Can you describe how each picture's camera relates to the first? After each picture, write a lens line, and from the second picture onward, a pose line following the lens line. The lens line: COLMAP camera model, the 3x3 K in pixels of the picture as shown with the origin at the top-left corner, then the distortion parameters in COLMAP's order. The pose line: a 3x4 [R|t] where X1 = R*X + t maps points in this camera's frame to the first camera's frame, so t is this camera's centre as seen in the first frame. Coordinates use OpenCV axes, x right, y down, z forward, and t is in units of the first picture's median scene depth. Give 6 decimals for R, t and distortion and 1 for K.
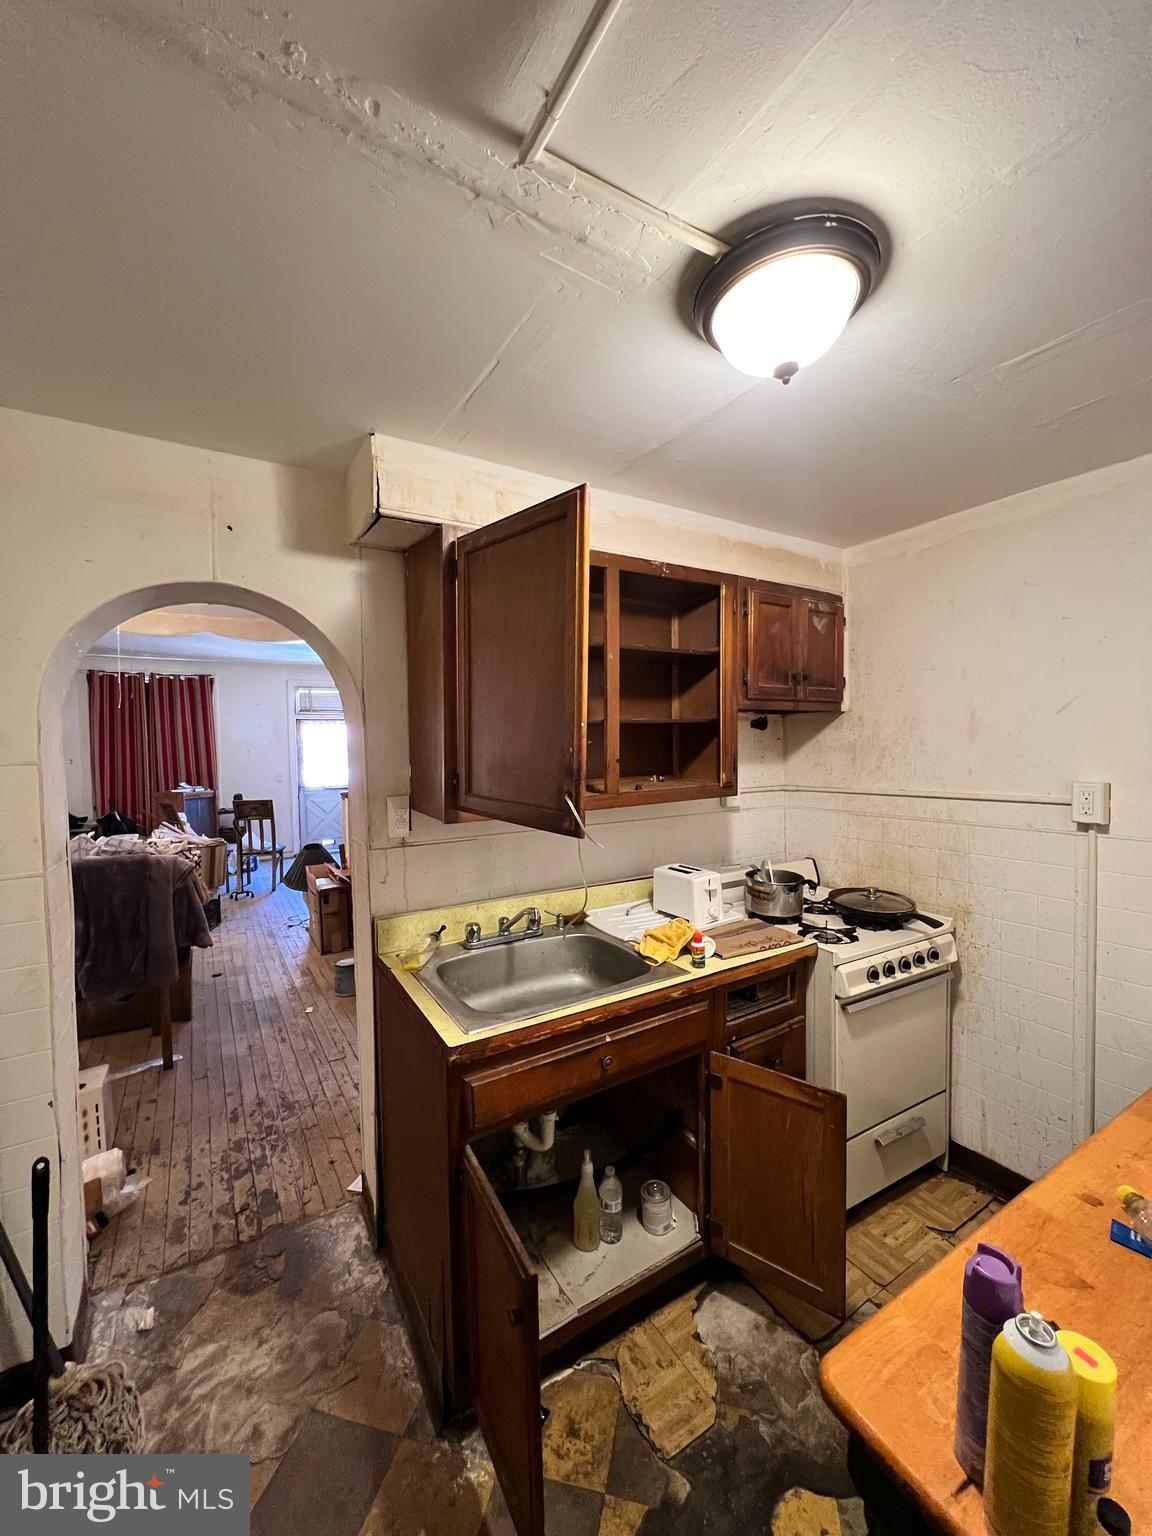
lens RADIAL K [[618.3, 0, 575.2], [0, 618.3, 769.9], [0, 0, 1]] dist [-0.001664, -0.000178]
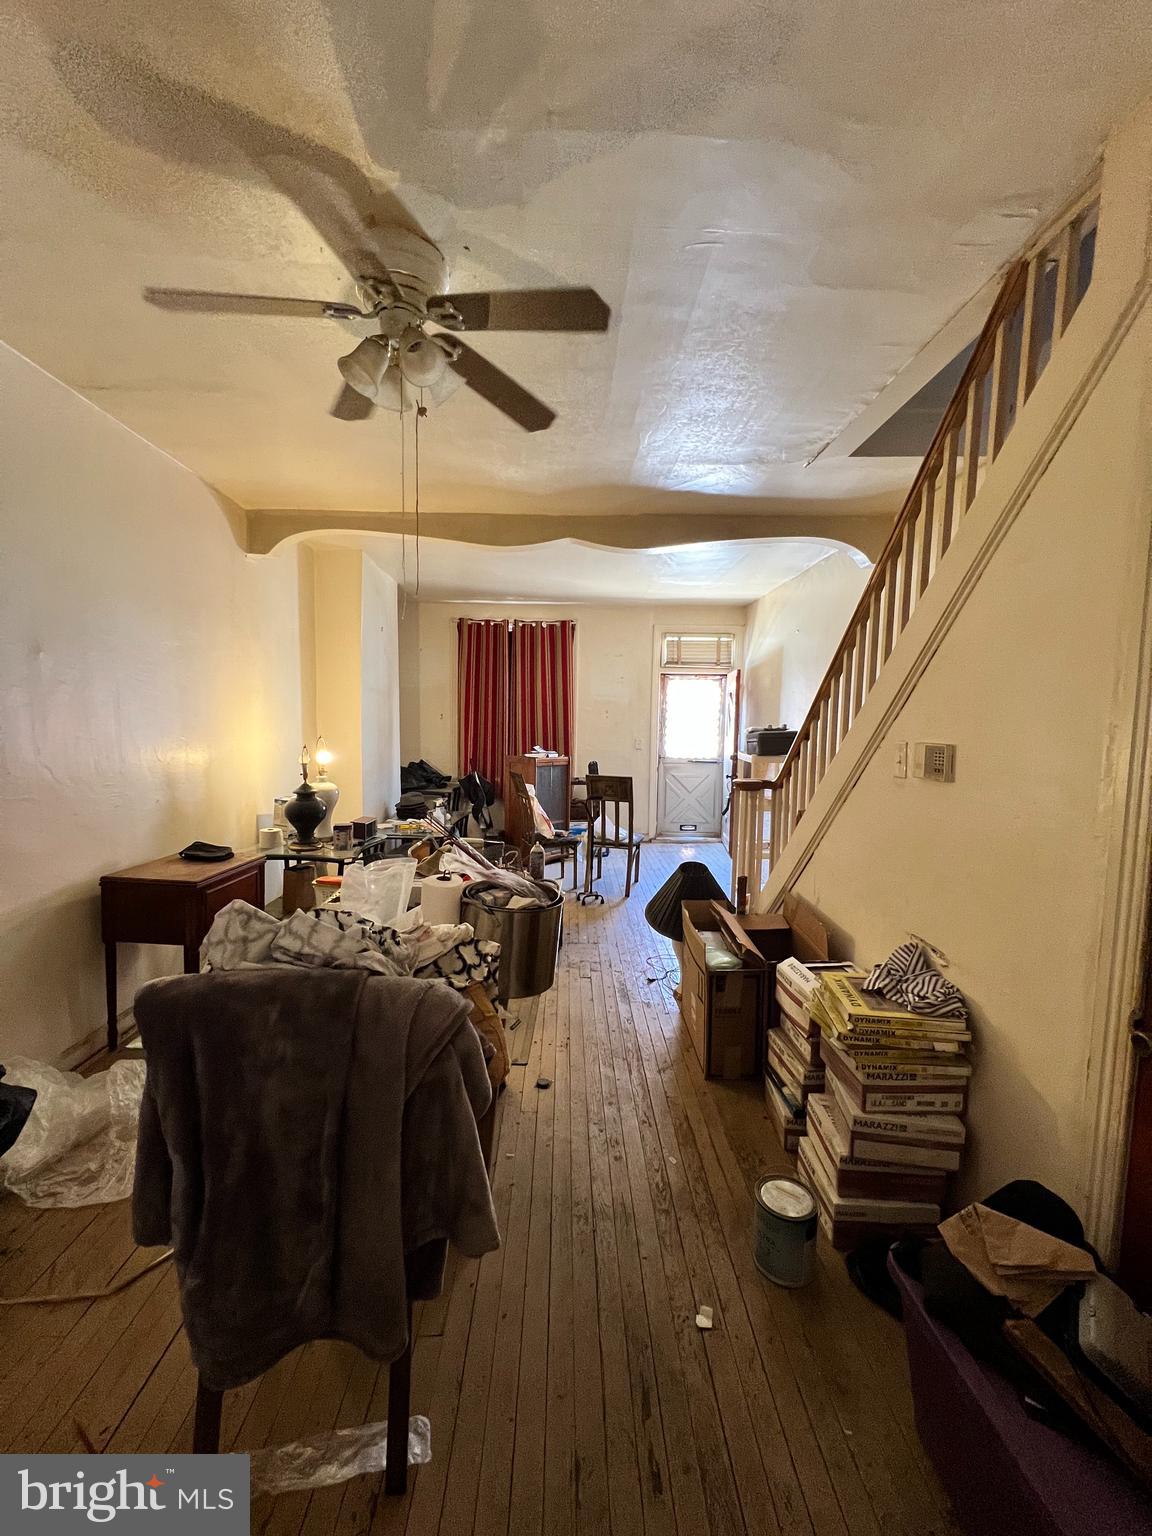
lens RADIAL K [[618.3, 0, 571.6], [0, 618.3, 765.3], [0, 0, 1]] dist [-0.001664, -0.000178]
pose [[0.856774, 0.074876, -0.510227, -0.166986], [-0.051054, 0.996858, 0.060560, -0.007506], [0.513159, -0.025837, 0.857905, 0.310124]]
